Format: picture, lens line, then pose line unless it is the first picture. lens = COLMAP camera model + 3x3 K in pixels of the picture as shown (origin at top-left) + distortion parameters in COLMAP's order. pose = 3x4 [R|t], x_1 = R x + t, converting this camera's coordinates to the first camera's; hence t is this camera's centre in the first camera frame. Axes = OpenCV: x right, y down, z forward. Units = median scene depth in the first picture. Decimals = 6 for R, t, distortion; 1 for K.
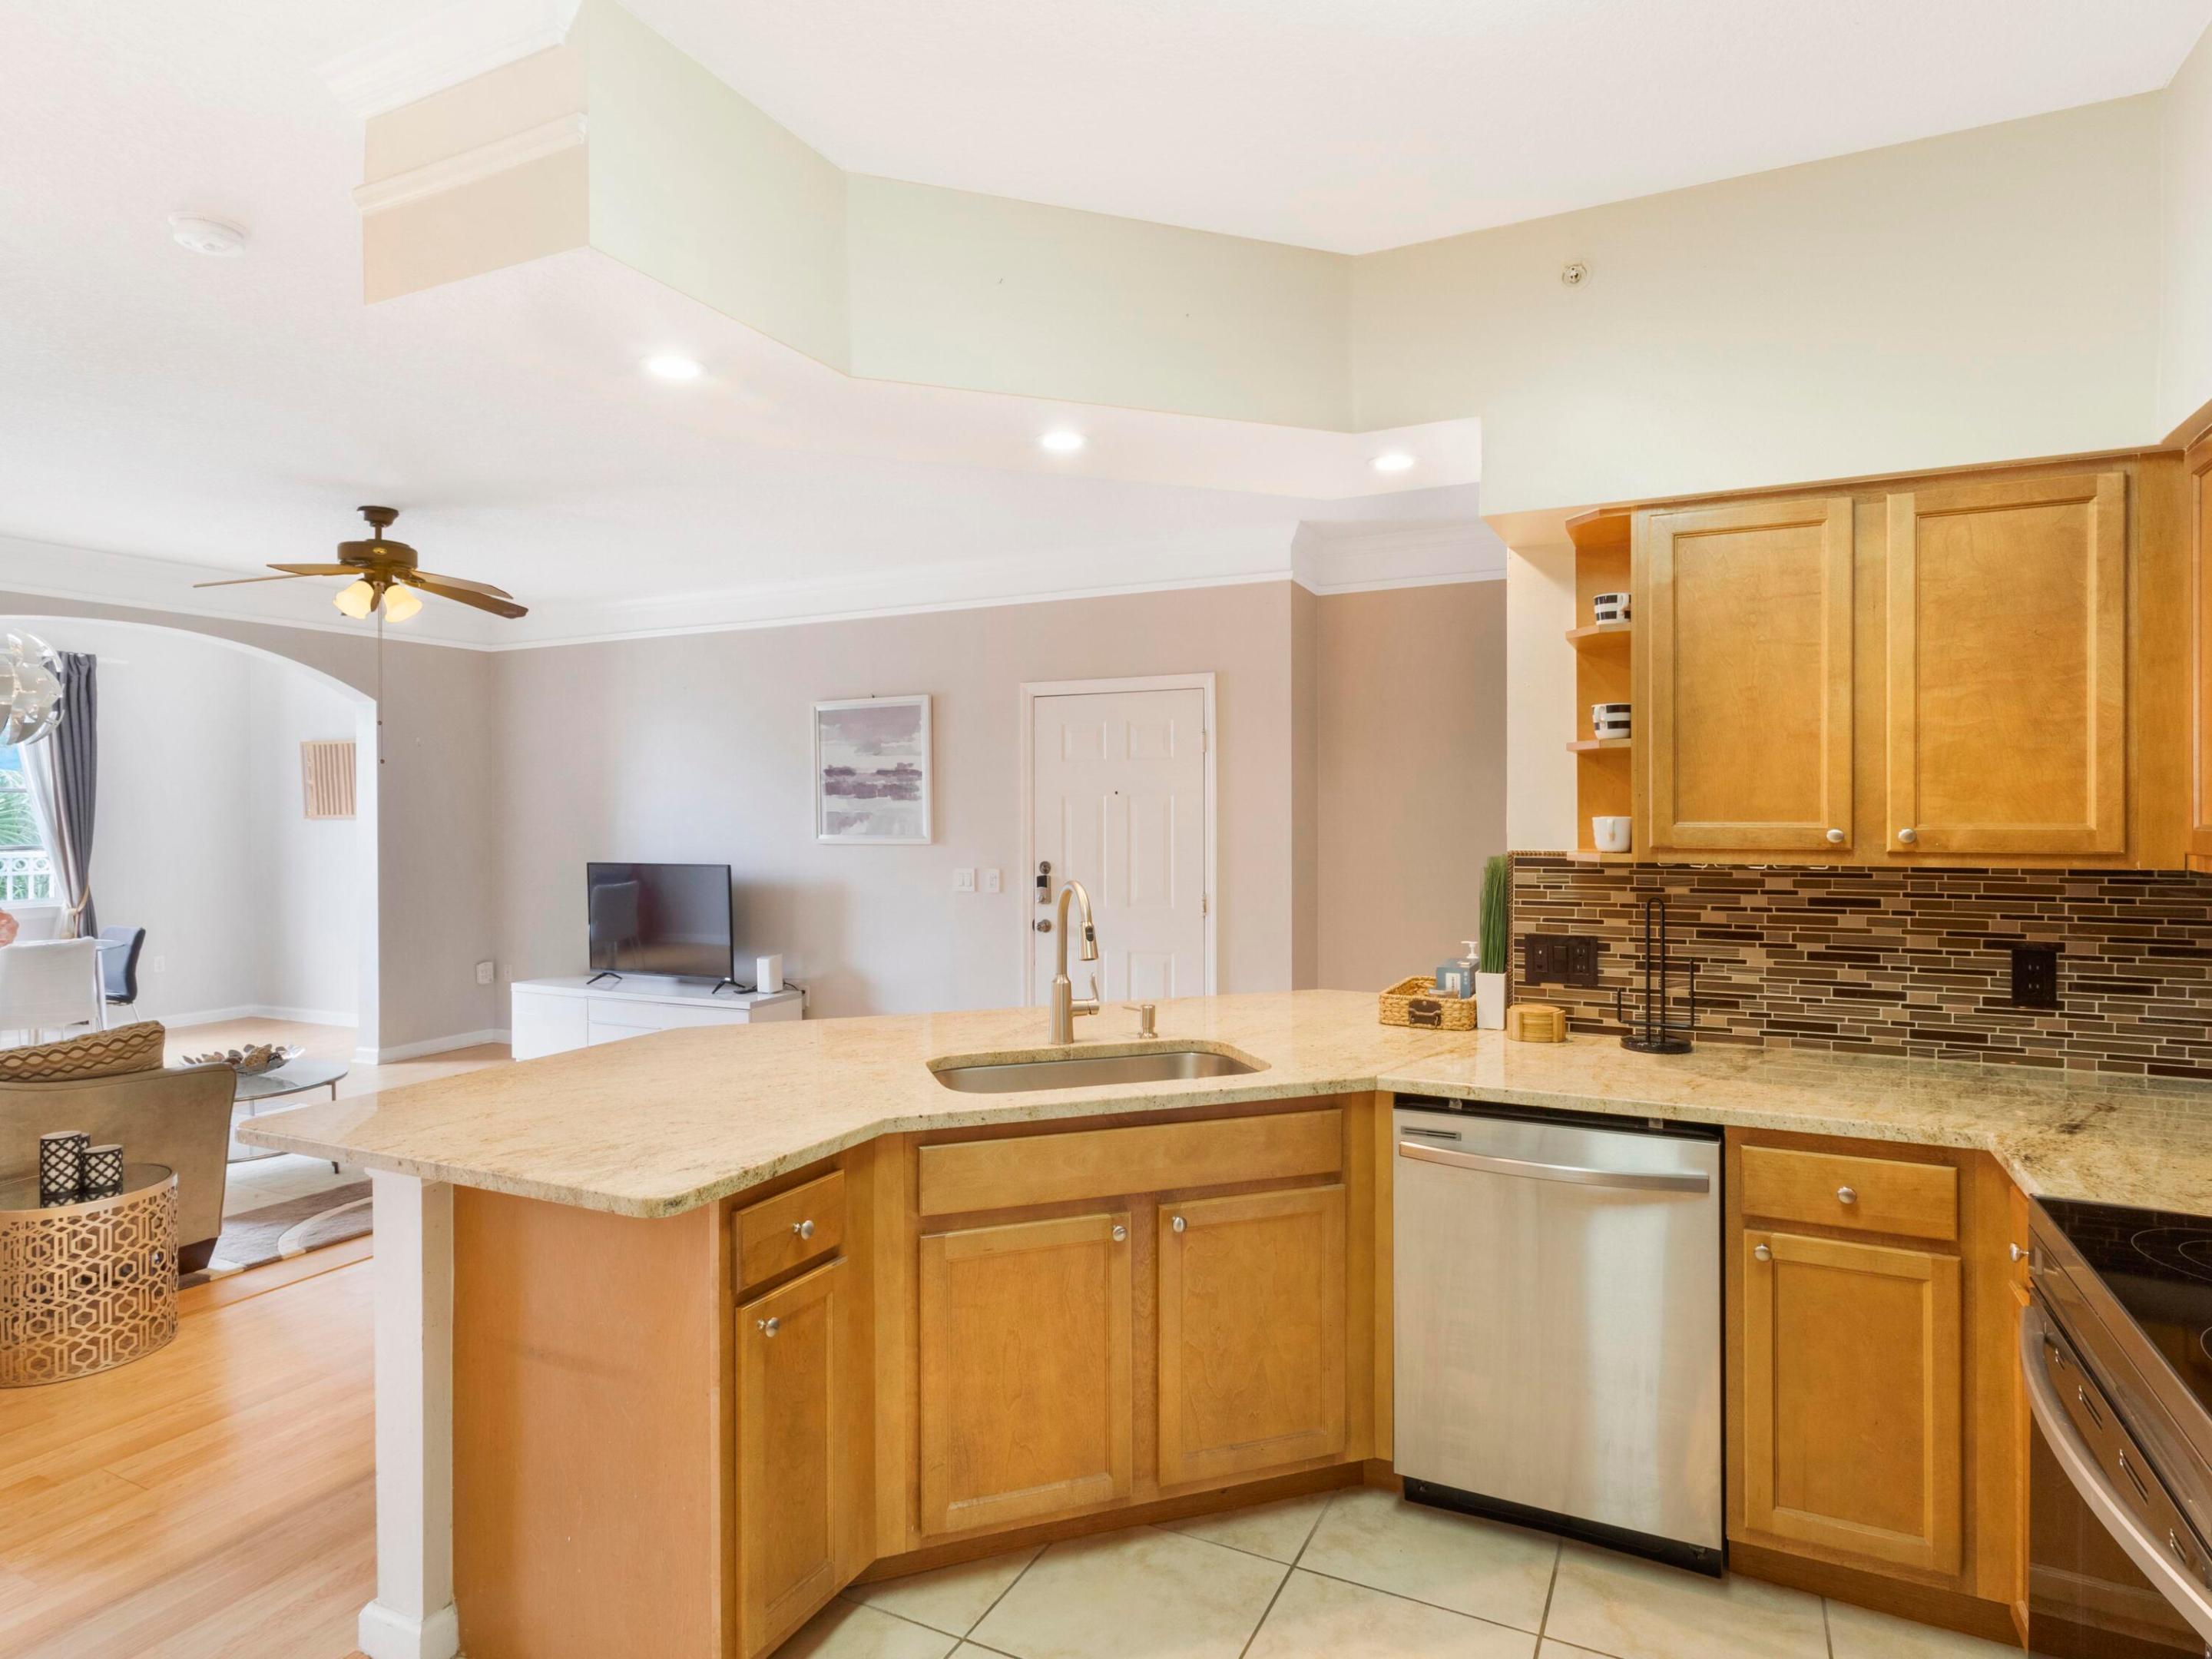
lens RADIAL K [[1245.9, 0, 1105.5], [0, 1245.9, 803.3], [0, 0, 1]] dist [-0.002323, 0.000937]
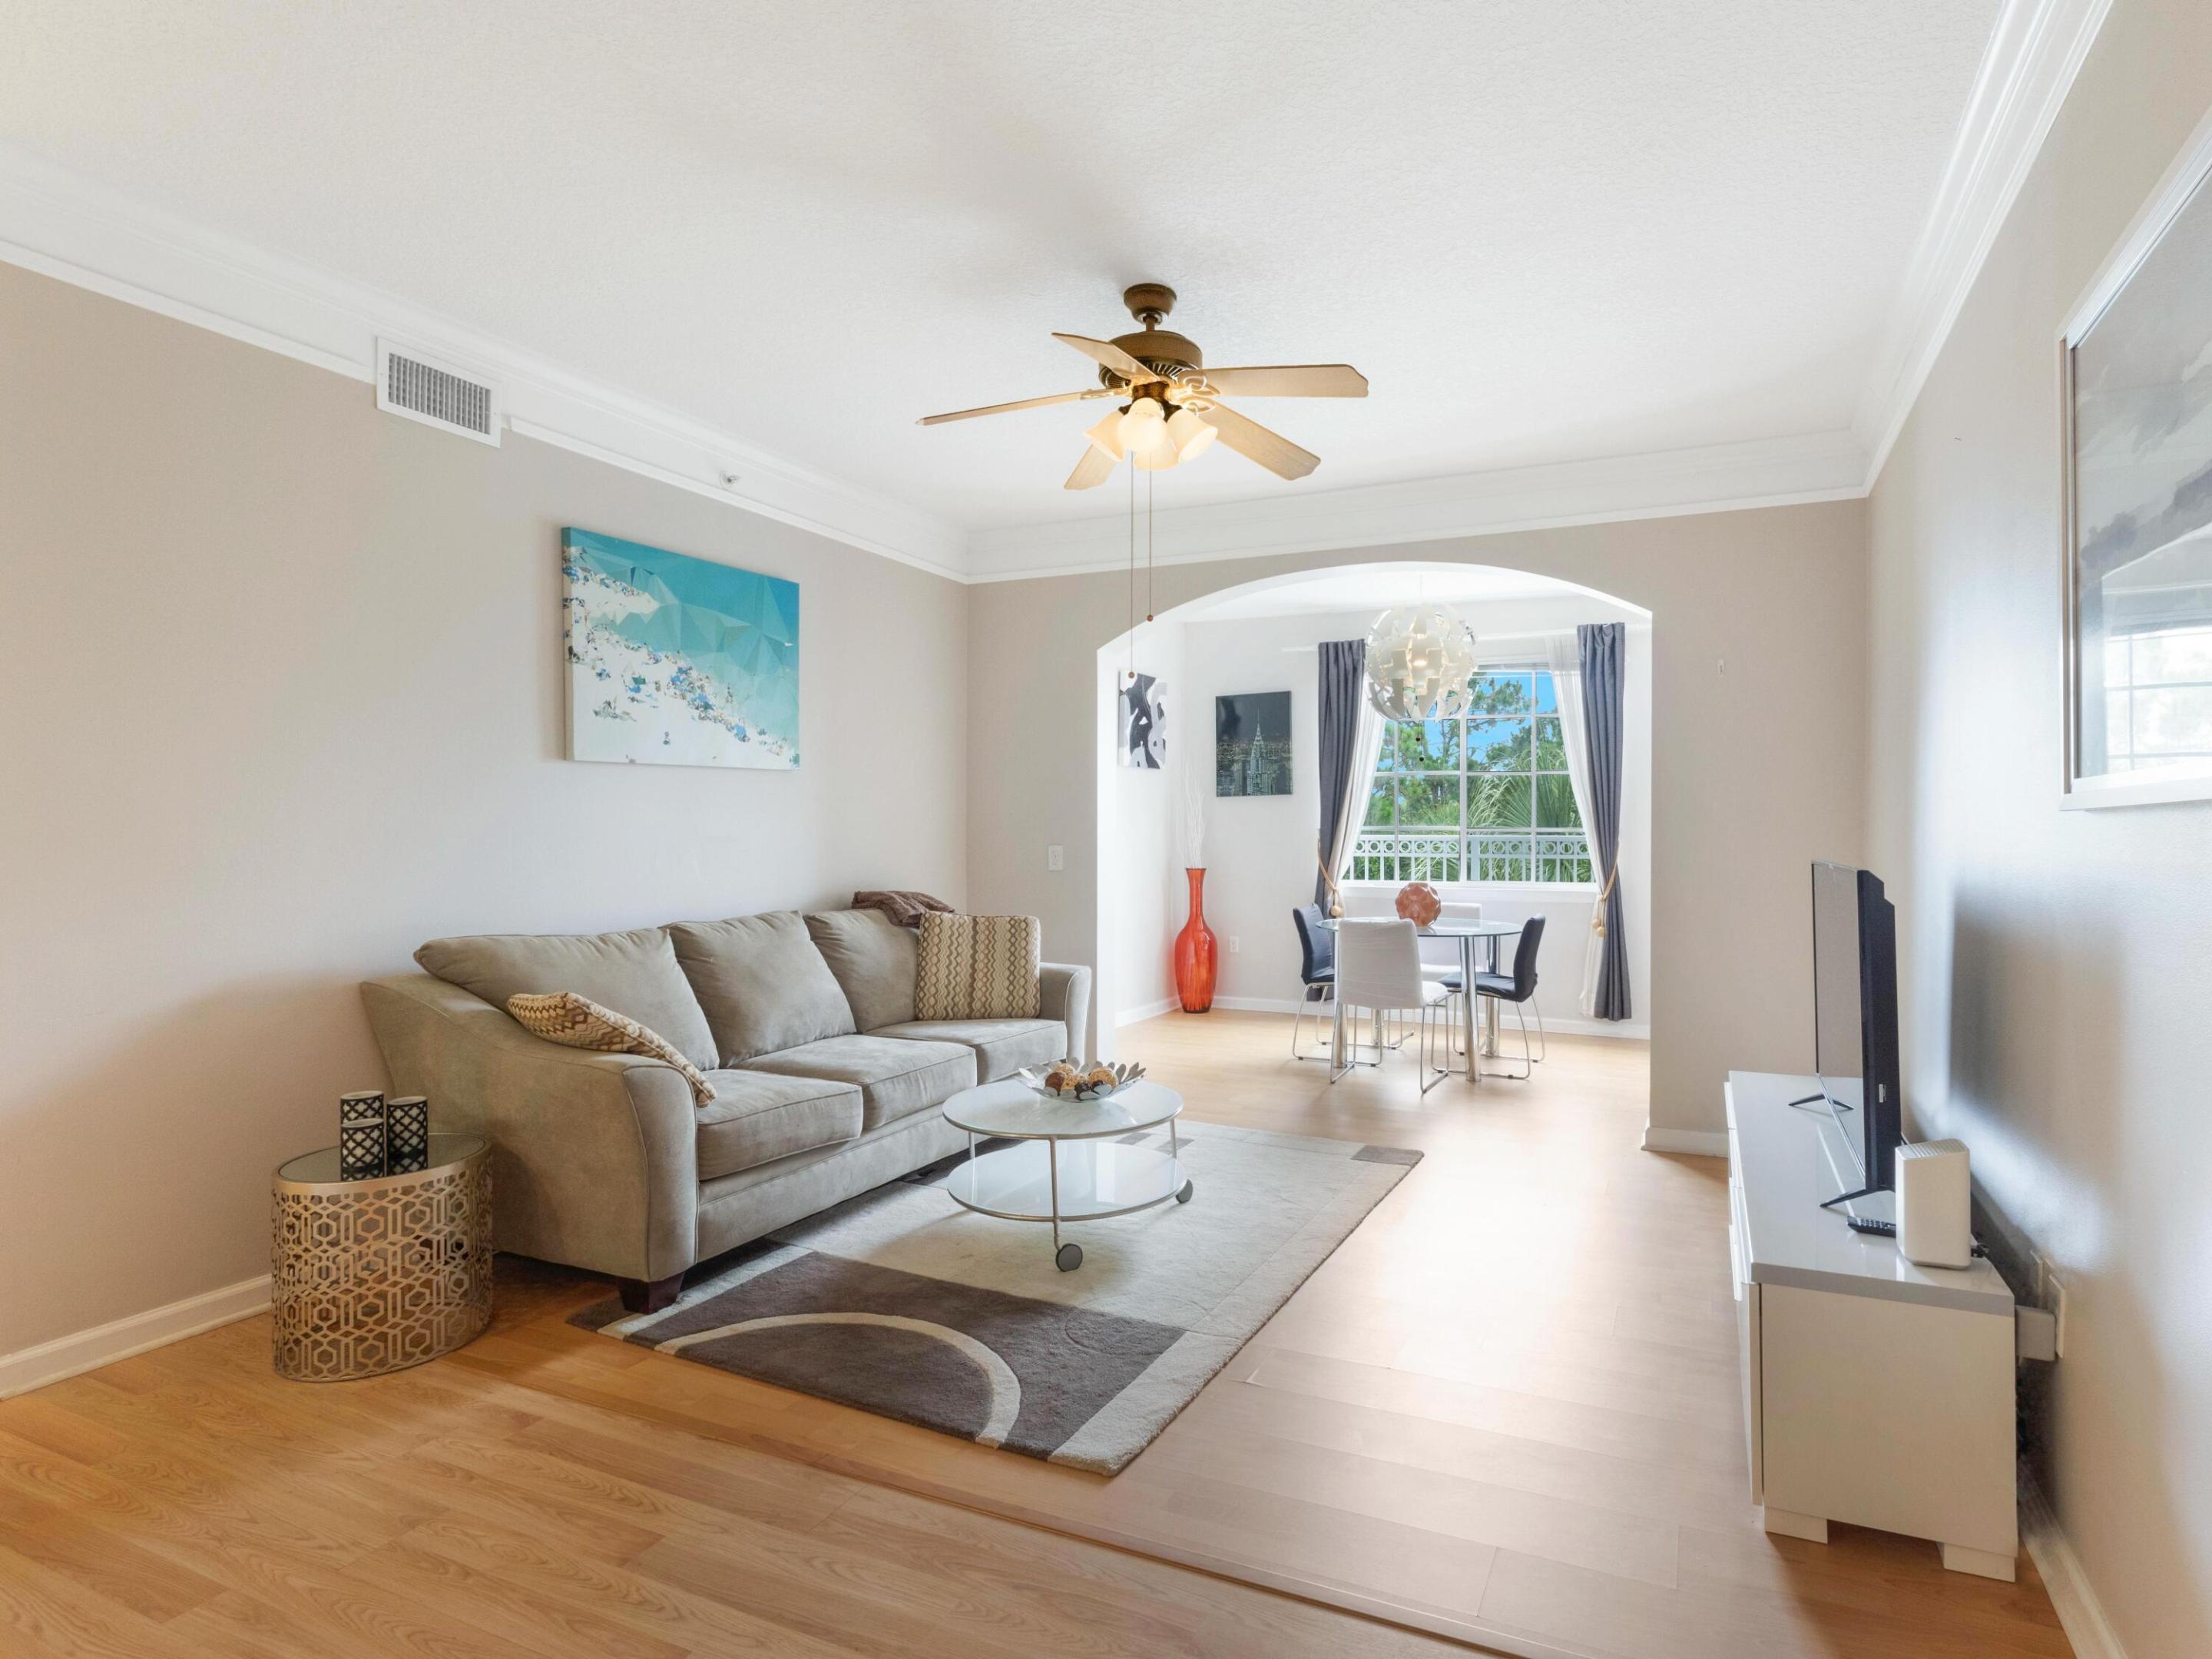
lens RADIAL K [[1155.3, 0, 1177.0], [0, 1155.3, 824.3], [0, 0, 1]] dist [0.010162, 0.000825]
pose [[0.079921, 0.005188, -0.996788, 0.020958], [0.002116, 0.999983, 0.005374, 0.033902], [0.996799, -0.002538, 0.079908, 0.784134]]
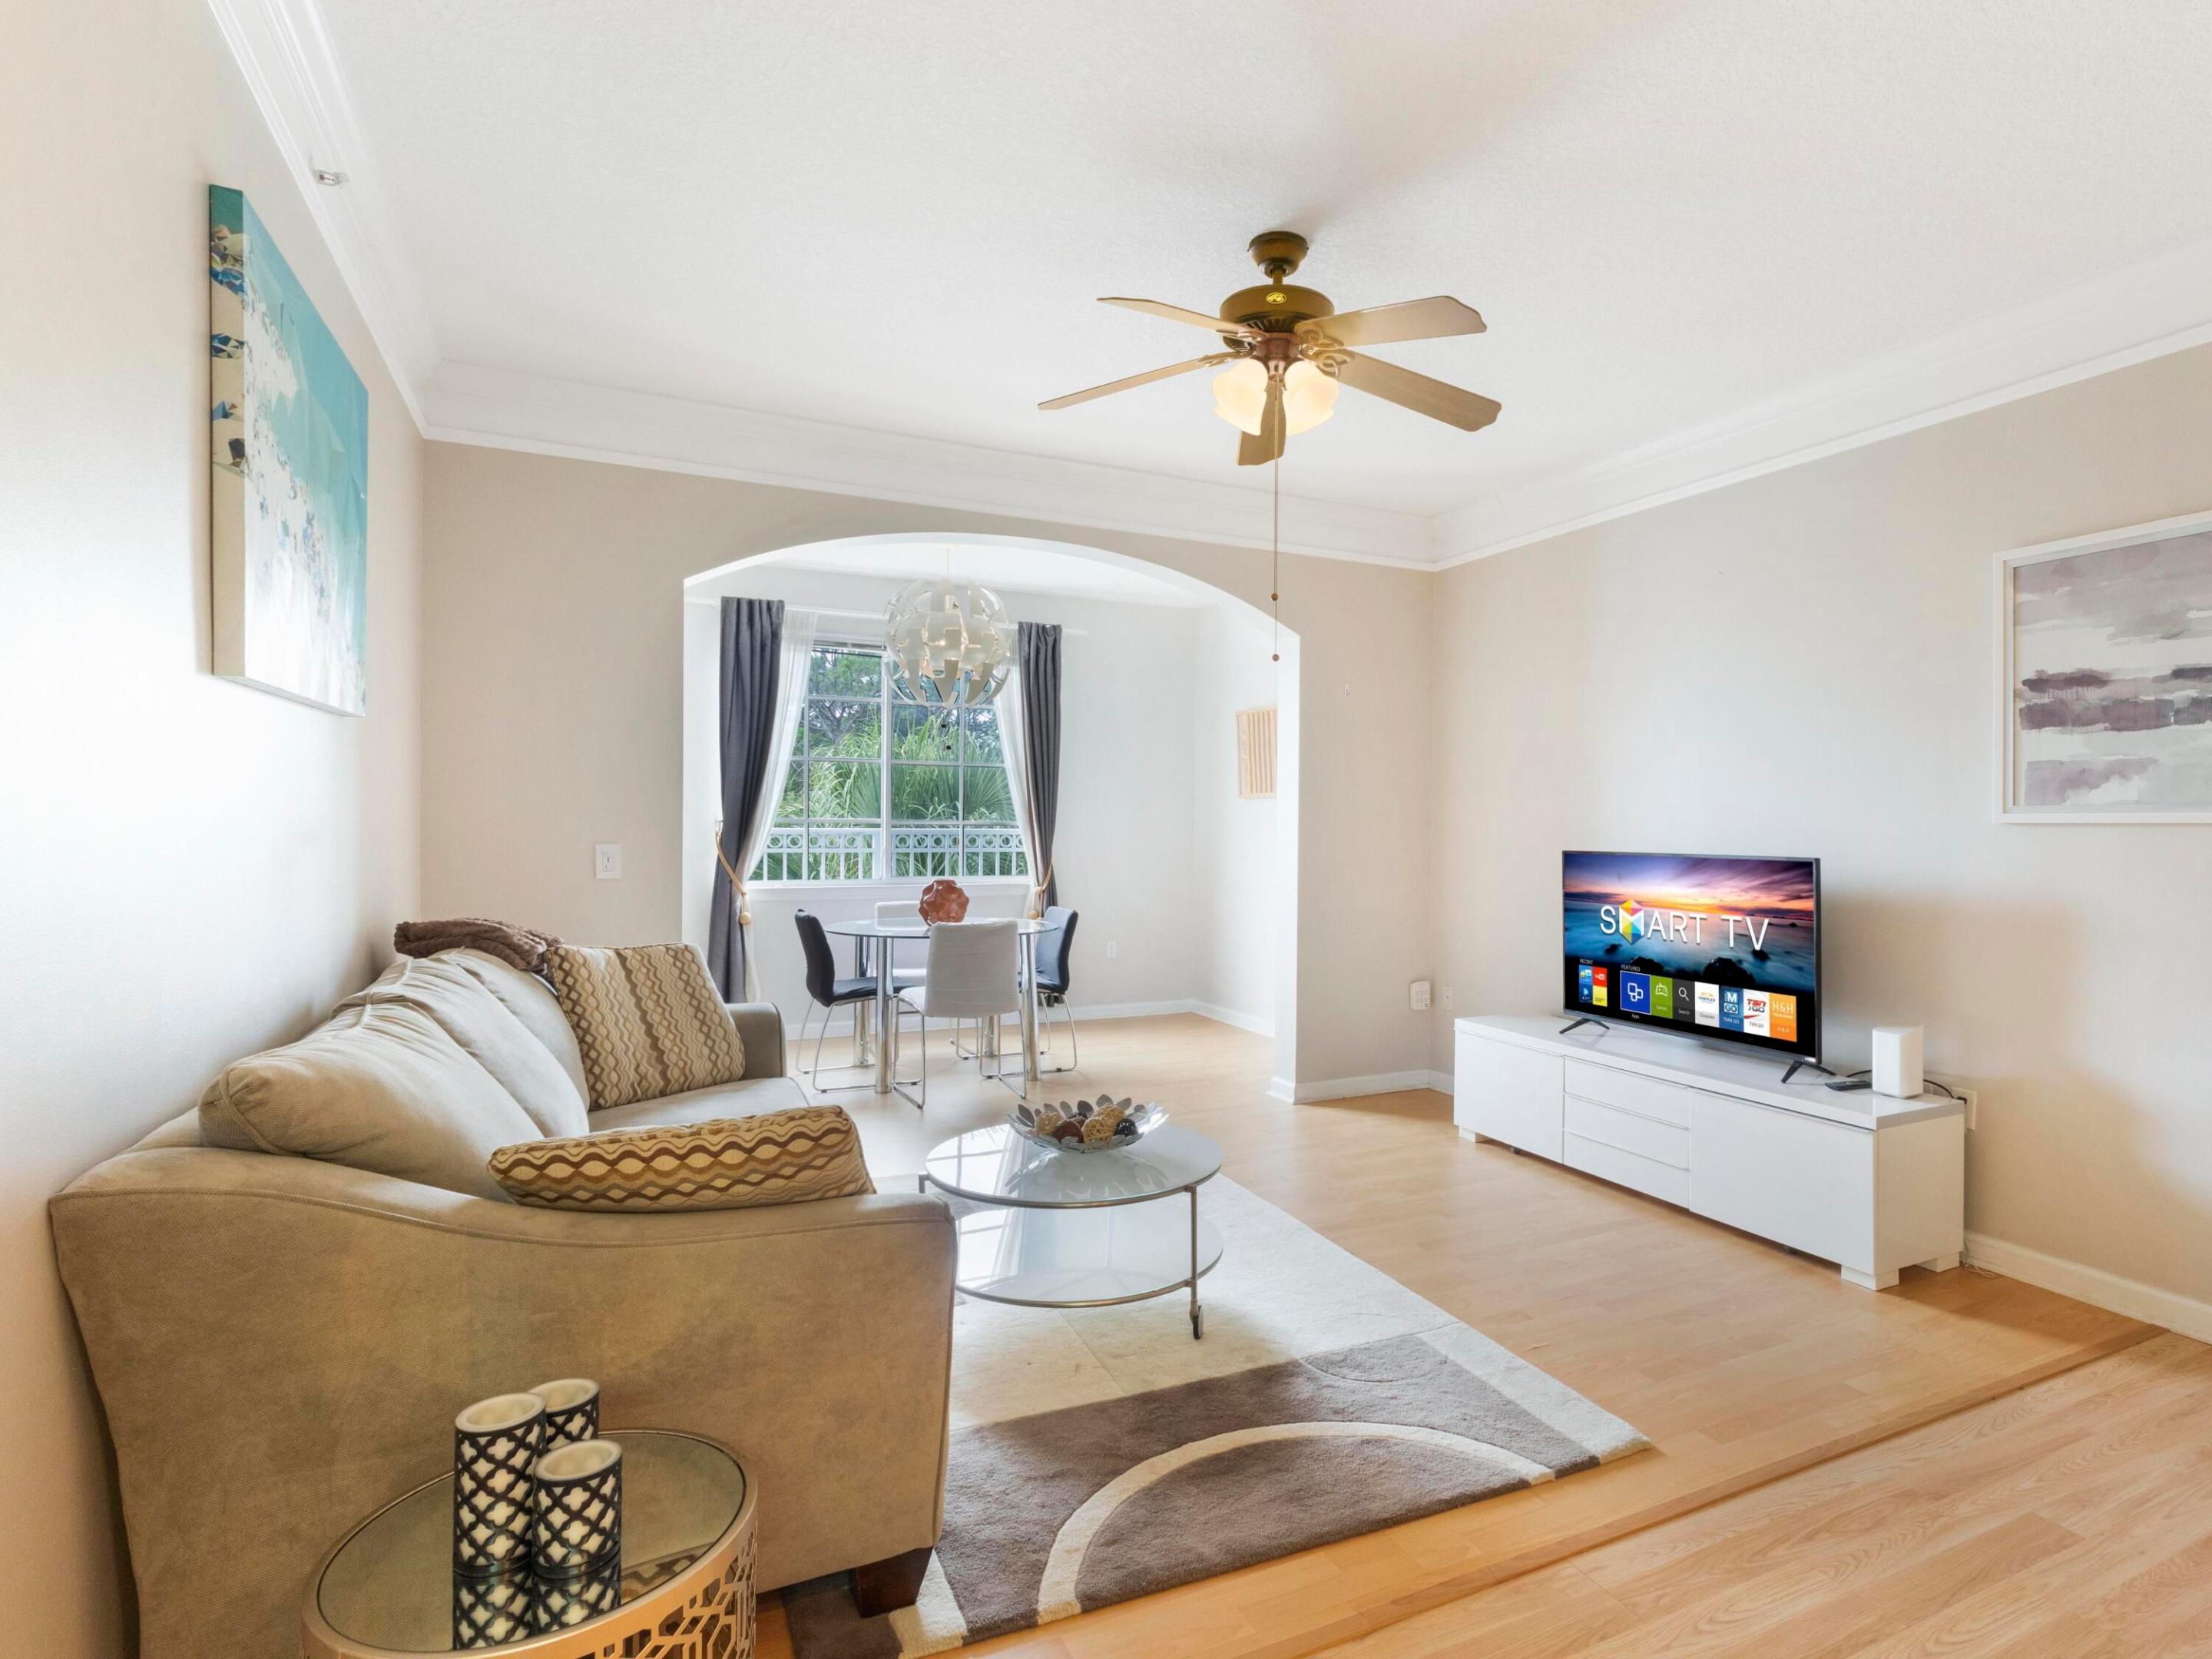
lens RADIAL K [[1180.7, 0, 1266.5], [0, 1180.7, 823.1], [0, 0, 1]] dist [0.006251, 0.001653]
pose [[0.831661, 0.016350, -0.555043, -0.216531], [-0.015502, 0.999860, 0.006226, 0.034464], [0.555068, 0.003426, 0.831798, 0.423809]]
